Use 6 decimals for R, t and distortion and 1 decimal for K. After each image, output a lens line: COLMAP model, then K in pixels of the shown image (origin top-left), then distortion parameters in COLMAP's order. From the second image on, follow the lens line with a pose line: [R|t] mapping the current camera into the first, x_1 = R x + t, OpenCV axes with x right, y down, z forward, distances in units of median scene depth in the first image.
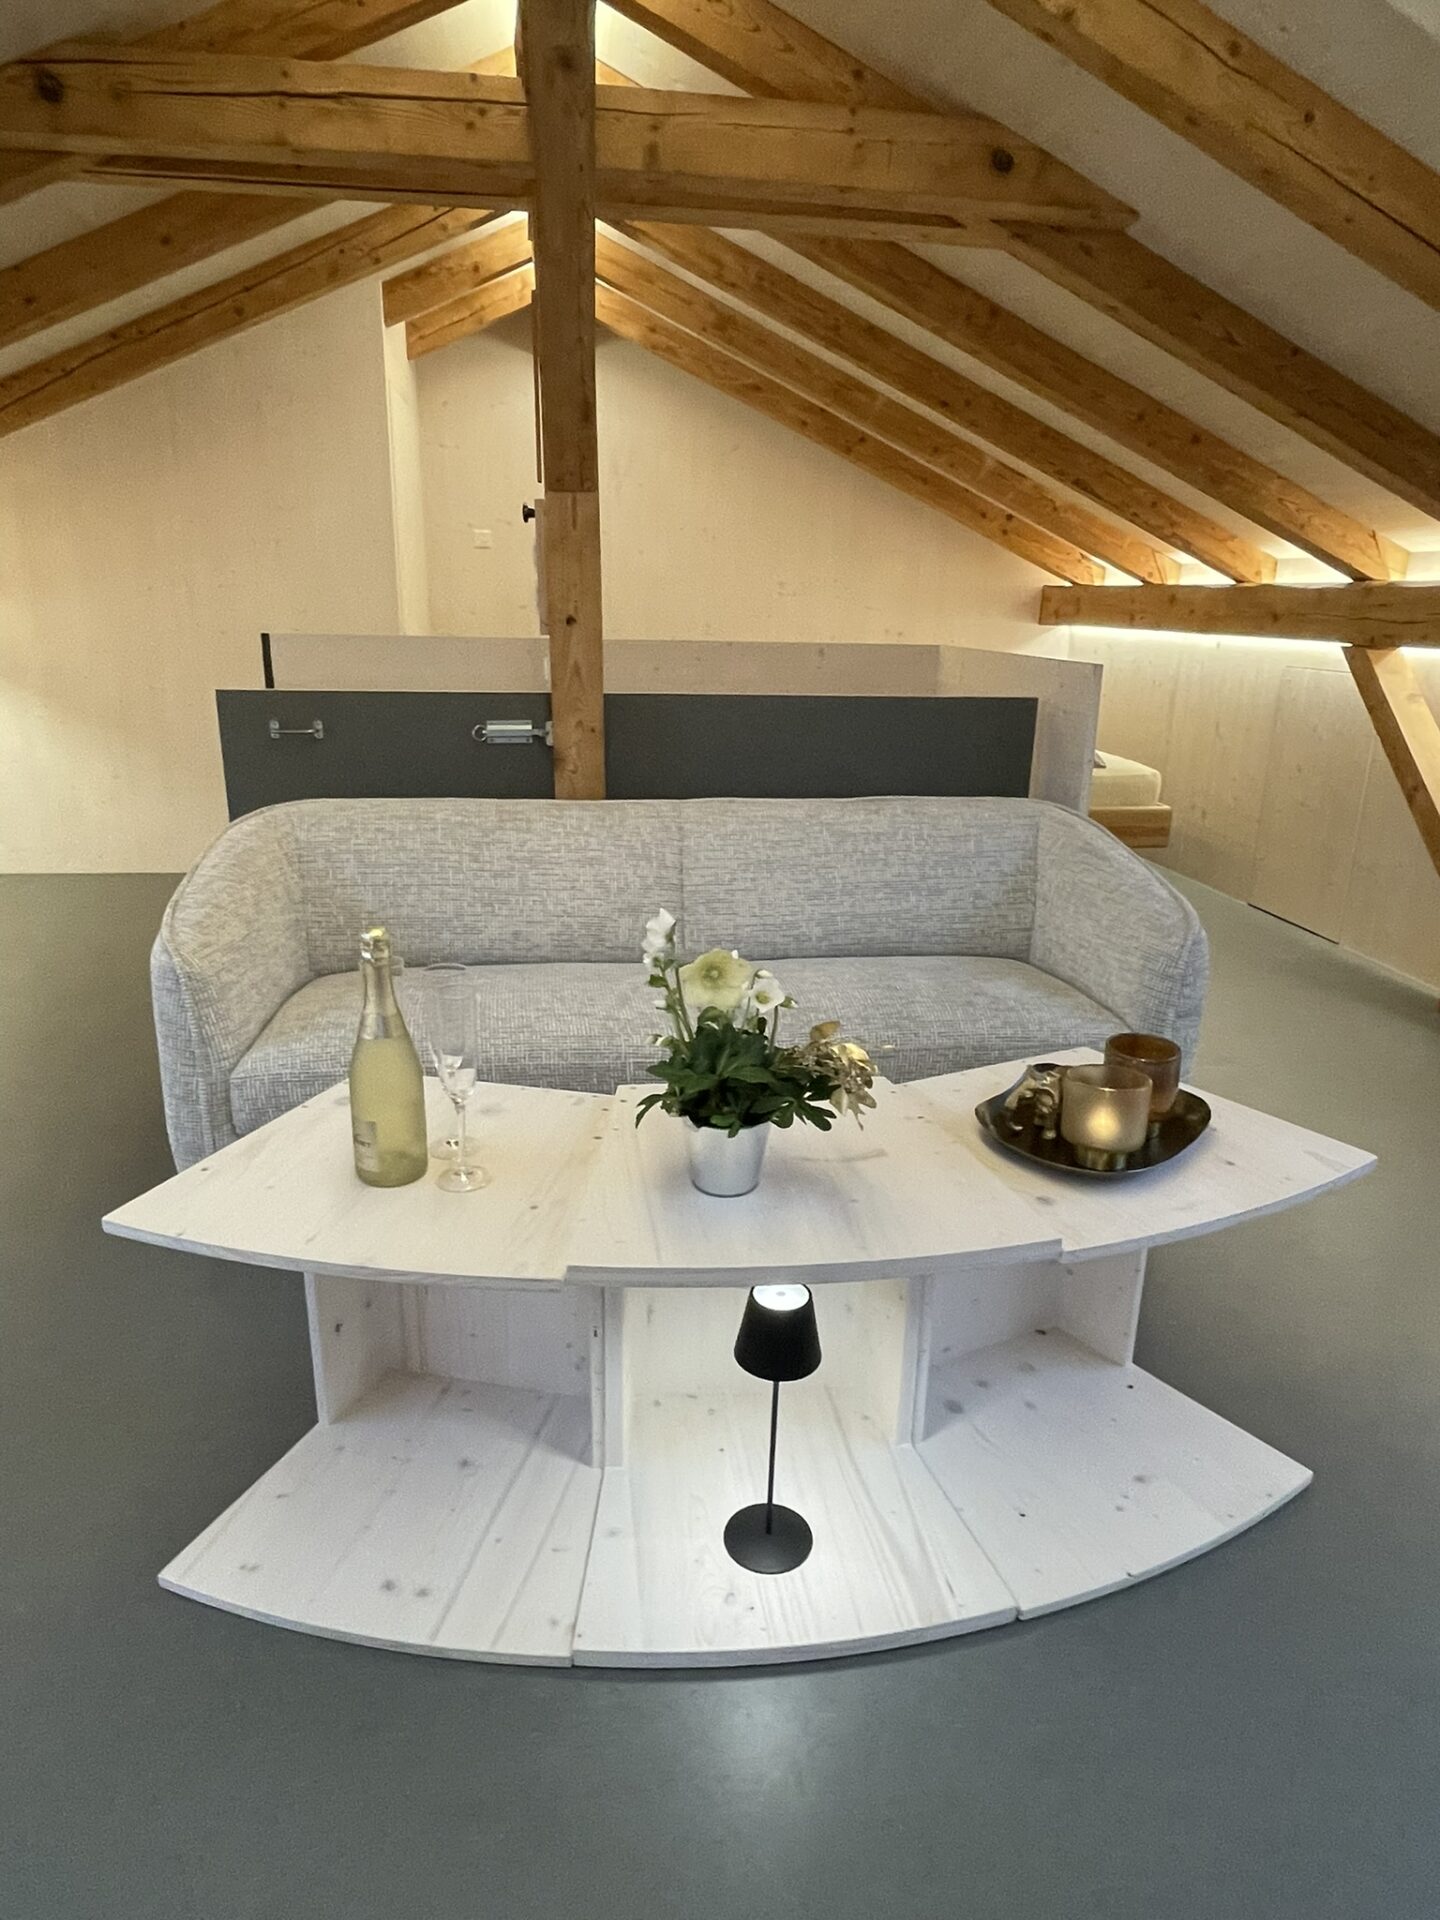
lens RADIAL K [[1159.5, 0, 720.0], [0, 1159.5, 960.0], [0, 0, 1]] dist [-0.003713, -0.002809]
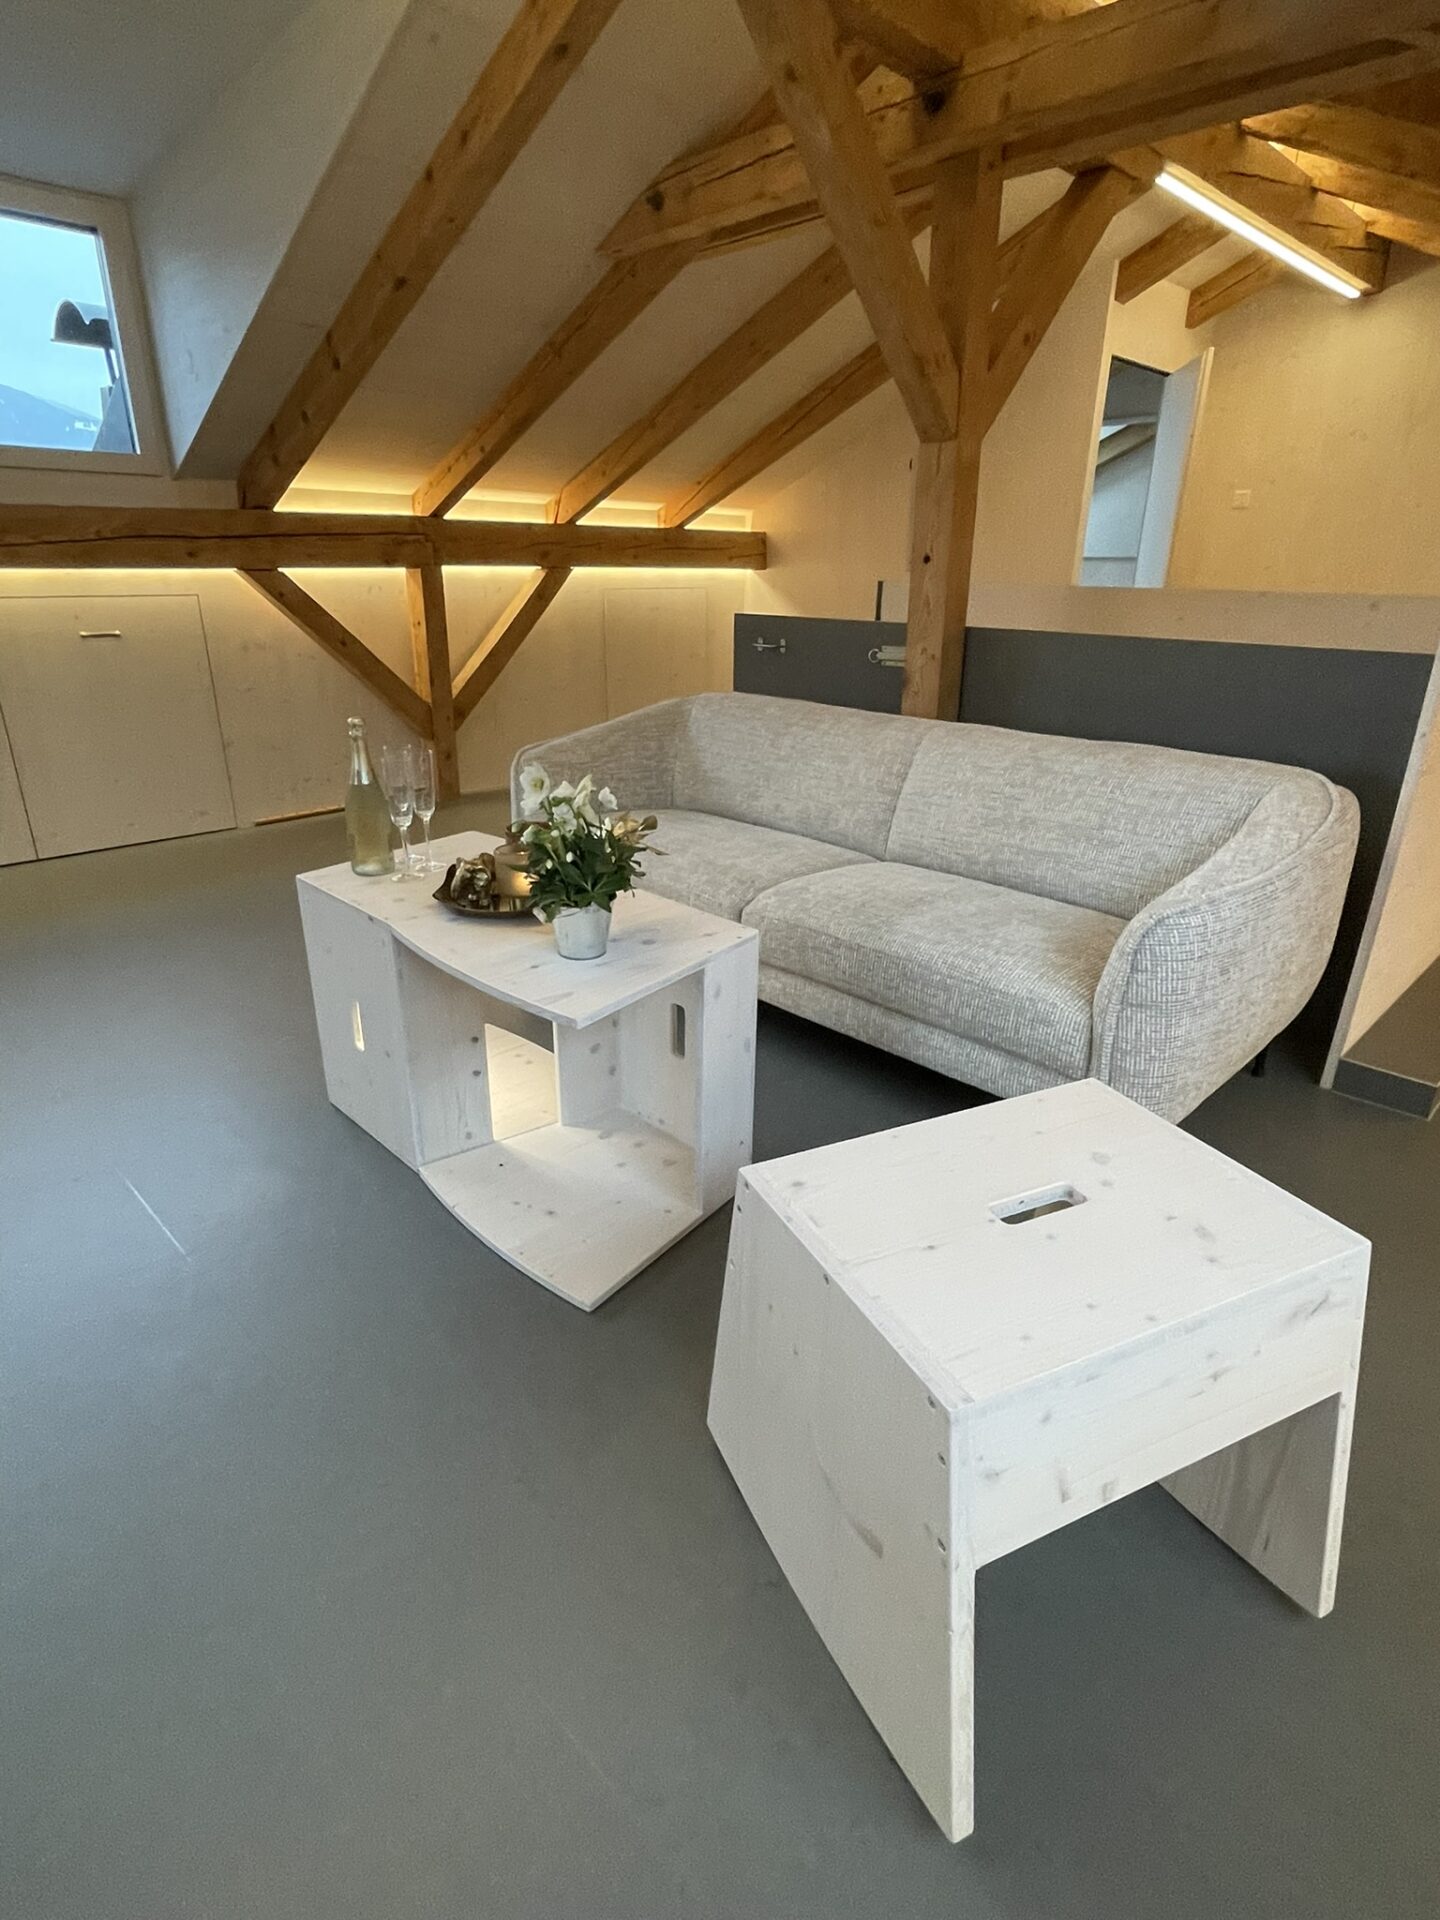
lens RADIAL K [[1007.9, 0, 720.0], [0, 1007.9, 960.0], [0, 0, 1]] dist [0.000826, -0.000390]
pose [[0.599147, 0.281013, -0.749703, 0.595501], [-0.239691, 0.956390, 0.166930, -0.027451], [0.763919, 0.079682, 0.640374, 0.224212]]
